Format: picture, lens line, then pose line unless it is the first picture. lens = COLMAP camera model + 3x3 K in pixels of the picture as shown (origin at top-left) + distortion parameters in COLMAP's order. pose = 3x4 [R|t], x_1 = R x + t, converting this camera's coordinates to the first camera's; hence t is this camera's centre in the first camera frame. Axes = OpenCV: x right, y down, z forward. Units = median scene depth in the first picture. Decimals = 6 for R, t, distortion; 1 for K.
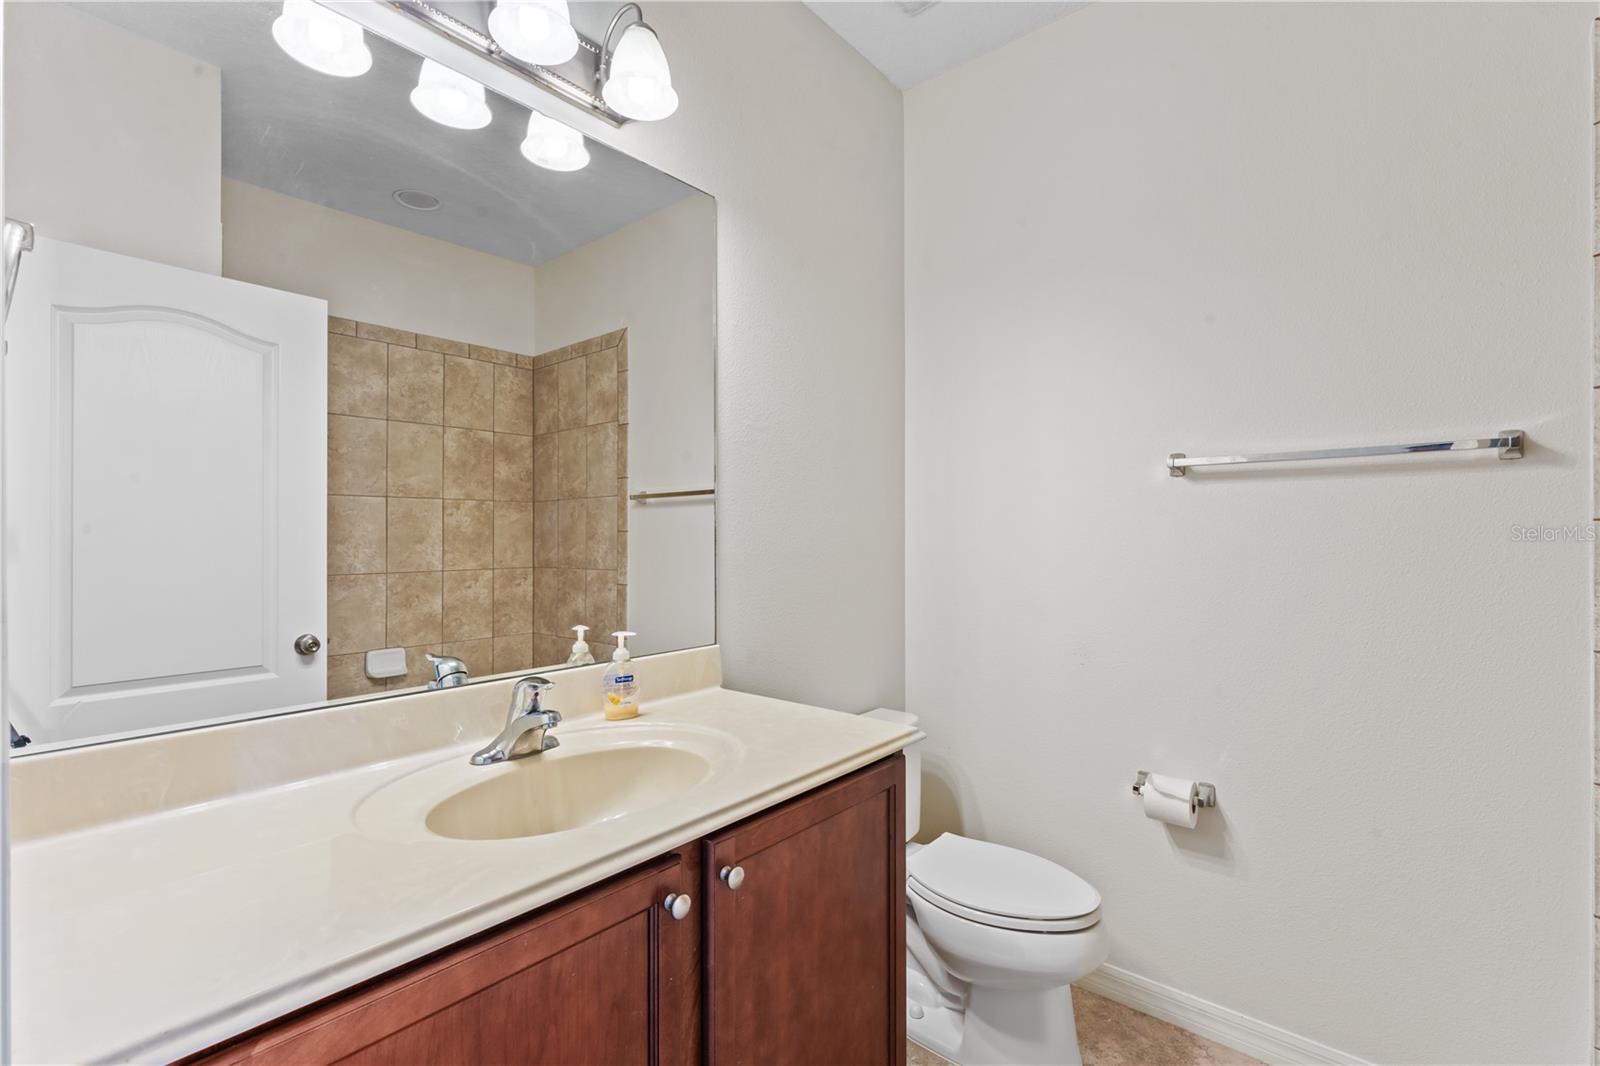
lens RADIAL K [[688.9, 0, 800.0], [0, 688.9, 533.0], [0, 0, 1]] dist [-0.002127, -0.009388]
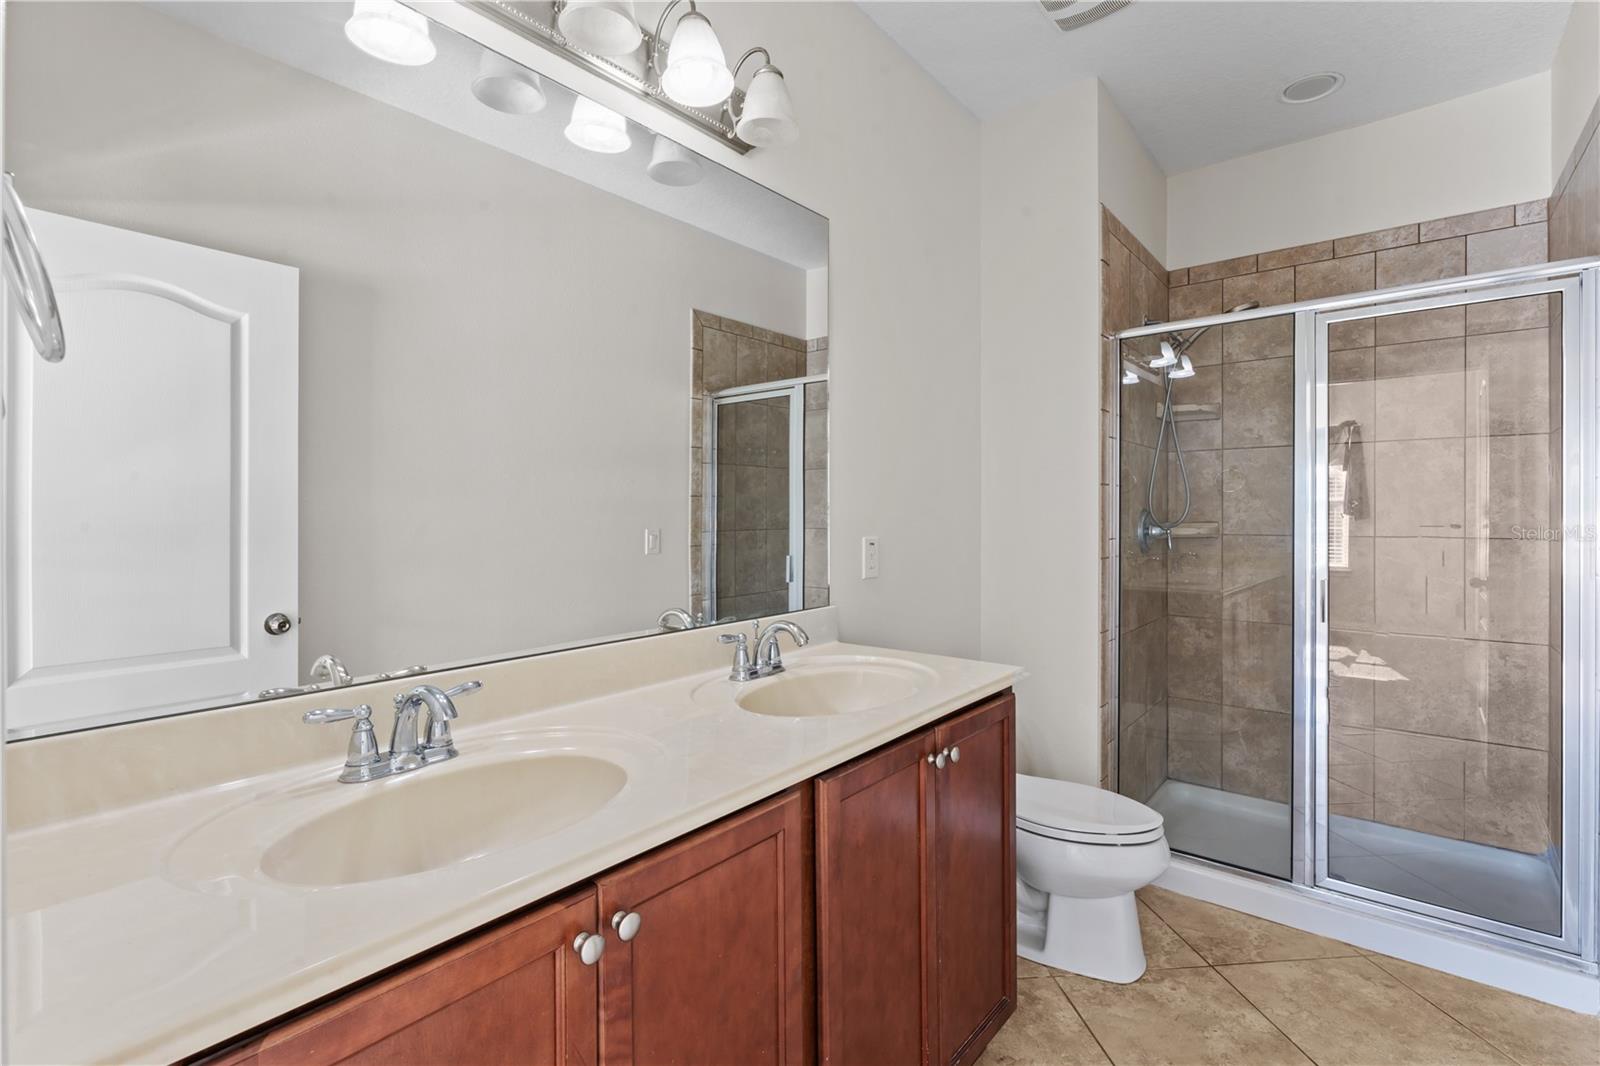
lens RADIAL K [[739.6, 0, 802.7], [0, 739.6, 509.2], [0, 0, 1]] dist [-0.000675, -0.000510]
pose [[0.999734, -0.004273, 0.022644, -0.169287], [0.004210, 0.999987, 0.002793, -0.001880], [-0.022656, -0.002697, 0.999740, -0.203709]]
